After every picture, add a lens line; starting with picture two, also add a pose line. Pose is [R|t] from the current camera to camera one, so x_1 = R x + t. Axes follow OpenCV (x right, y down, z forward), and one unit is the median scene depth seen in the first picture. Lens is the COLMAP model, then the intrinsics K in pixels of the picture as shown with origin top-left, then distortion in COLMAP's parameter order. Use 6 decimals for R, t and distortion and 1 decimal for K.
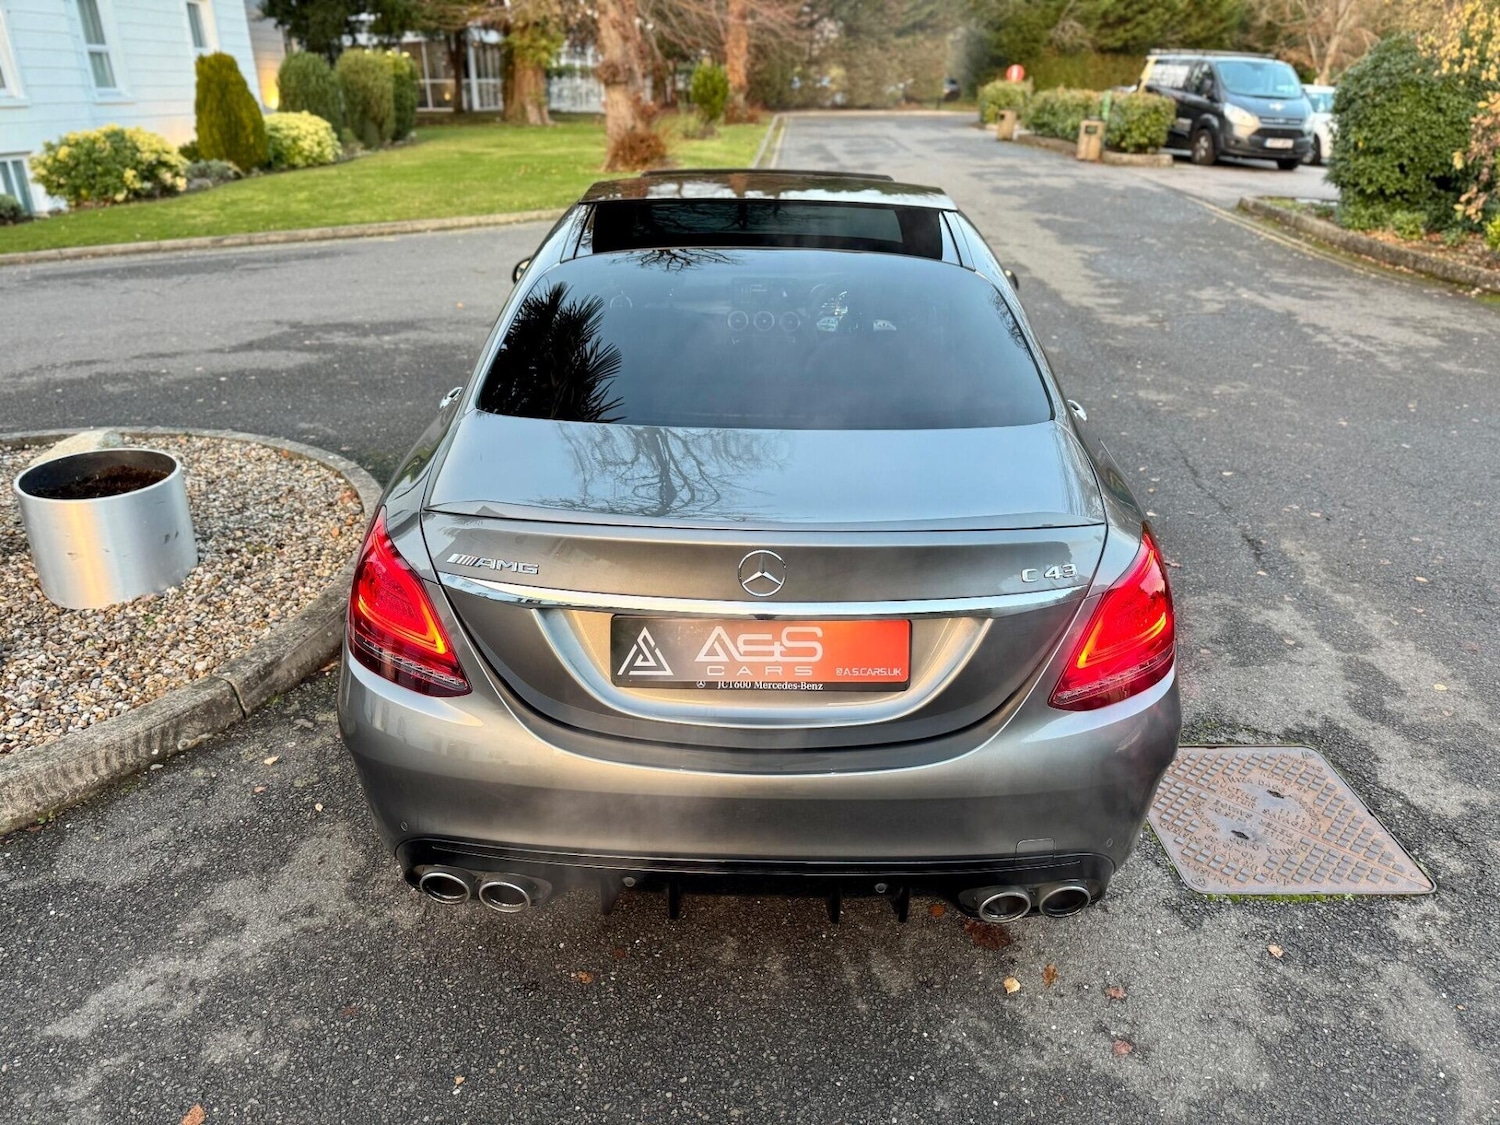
lens RADIAL K [[1056.9, 0, 746.2], [0, 1056.9, 559.3], [0, 0, 1]] dist [0.016401, -0.021112]
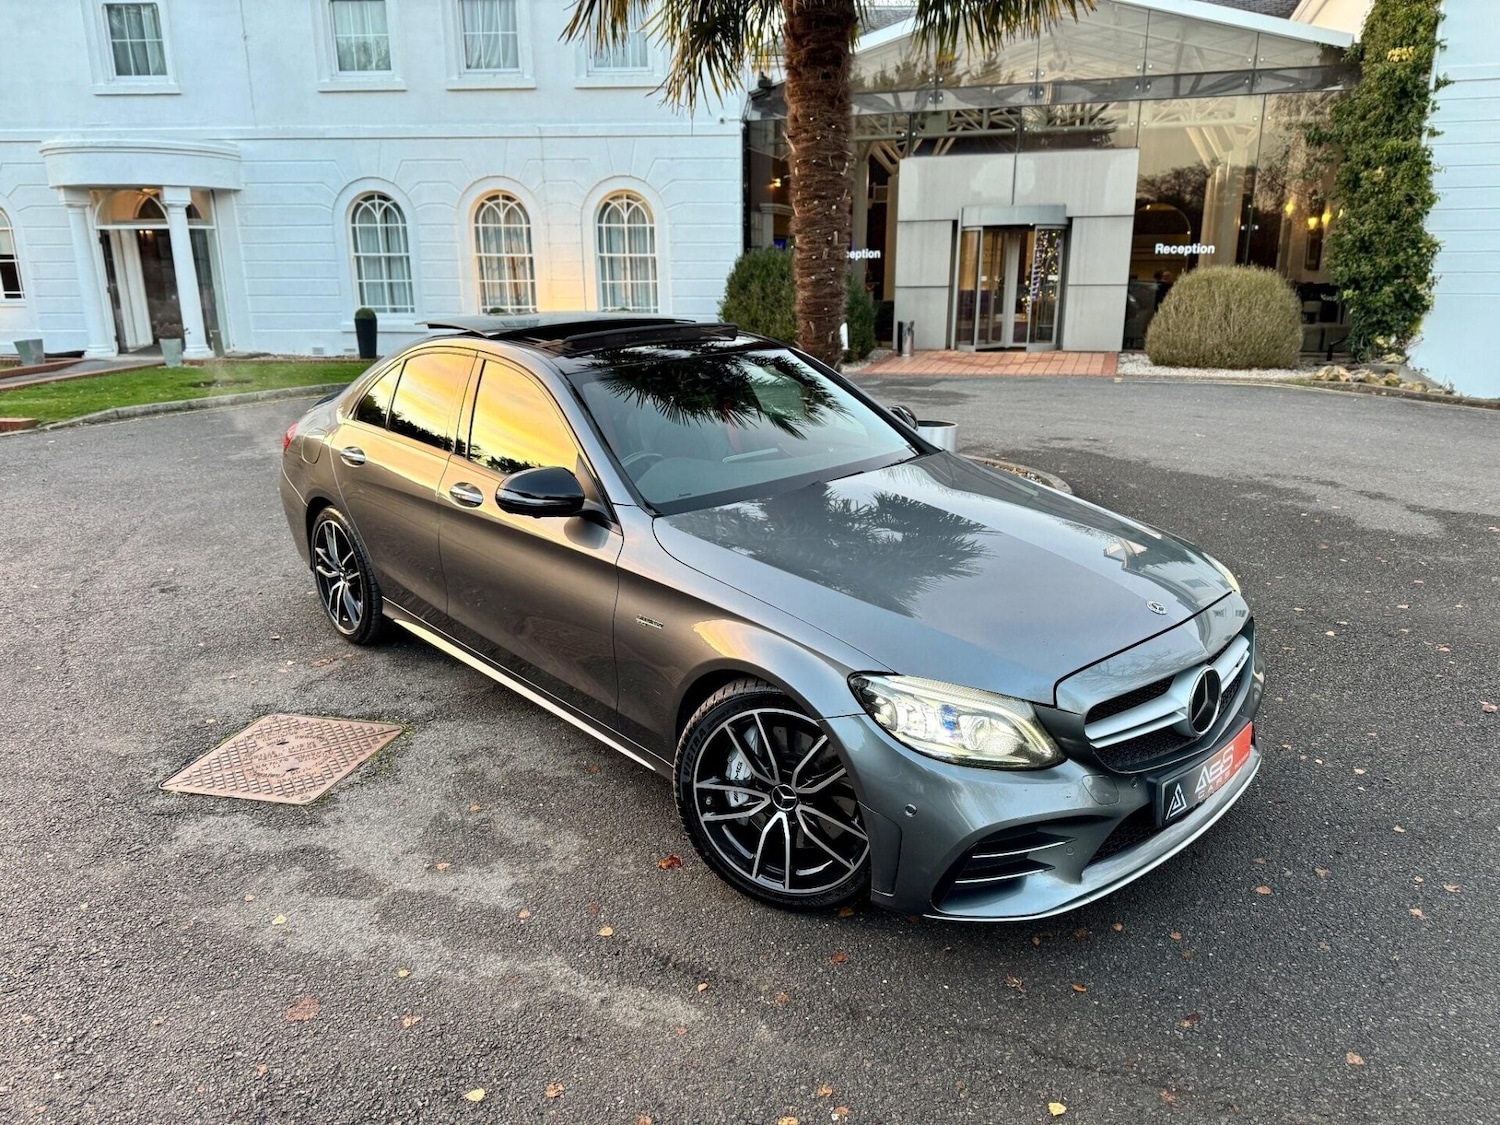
lens RADIAL K [[1050.4, 0, 751.0], [0, 1050.4, 563.7], [0, 0, 1]] dist [0.026470, -0.031162]
pose [[-0.257545, 0.267648, -0.928458, 0.848876], [-0.386139, 0.852305, 0.352807, -0.381573], [0.885758, 0.449378, -0.116158, 0.873811]]
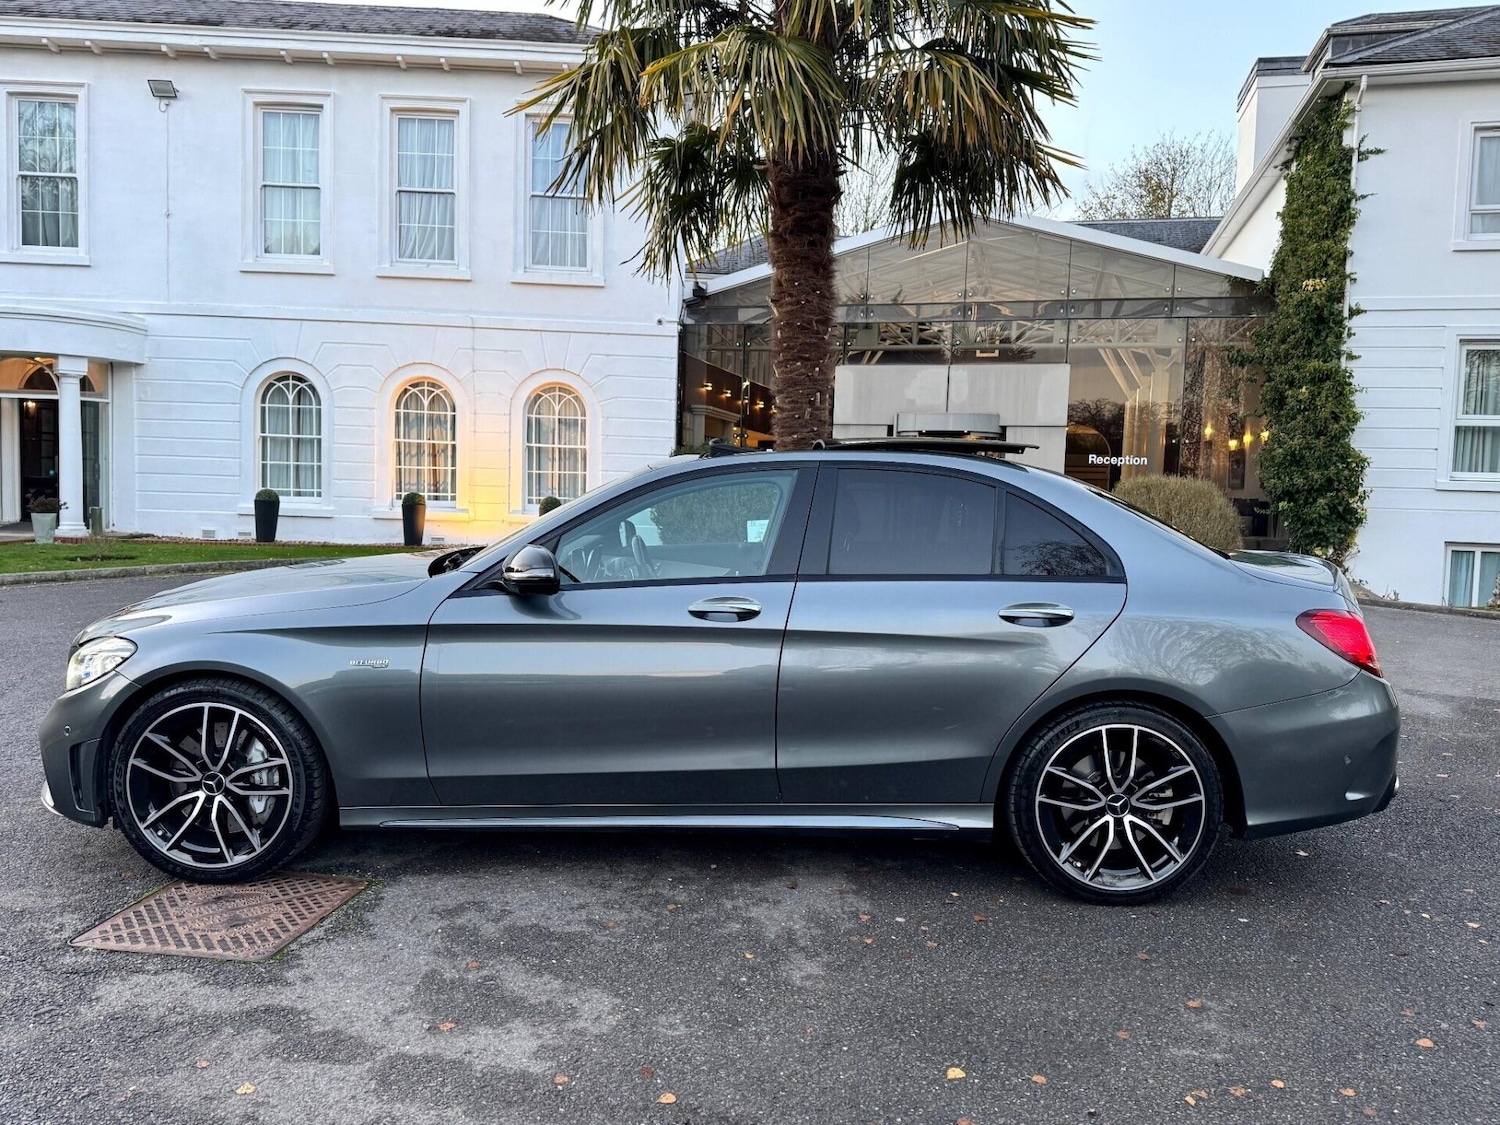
lens RADIAL K [[1116.3, 0, 750.4], [0, 1116.3, 560.7], [0, 0, 1]] dist [0.032720, -0.037700]
pose [[-0.177735, 0.064663, -0.981952, 0.850767], [-0.425469, 0.894706, 0.135928, -0.273414], [0.887348, 0.441949, -0.131508, 0.821707]]
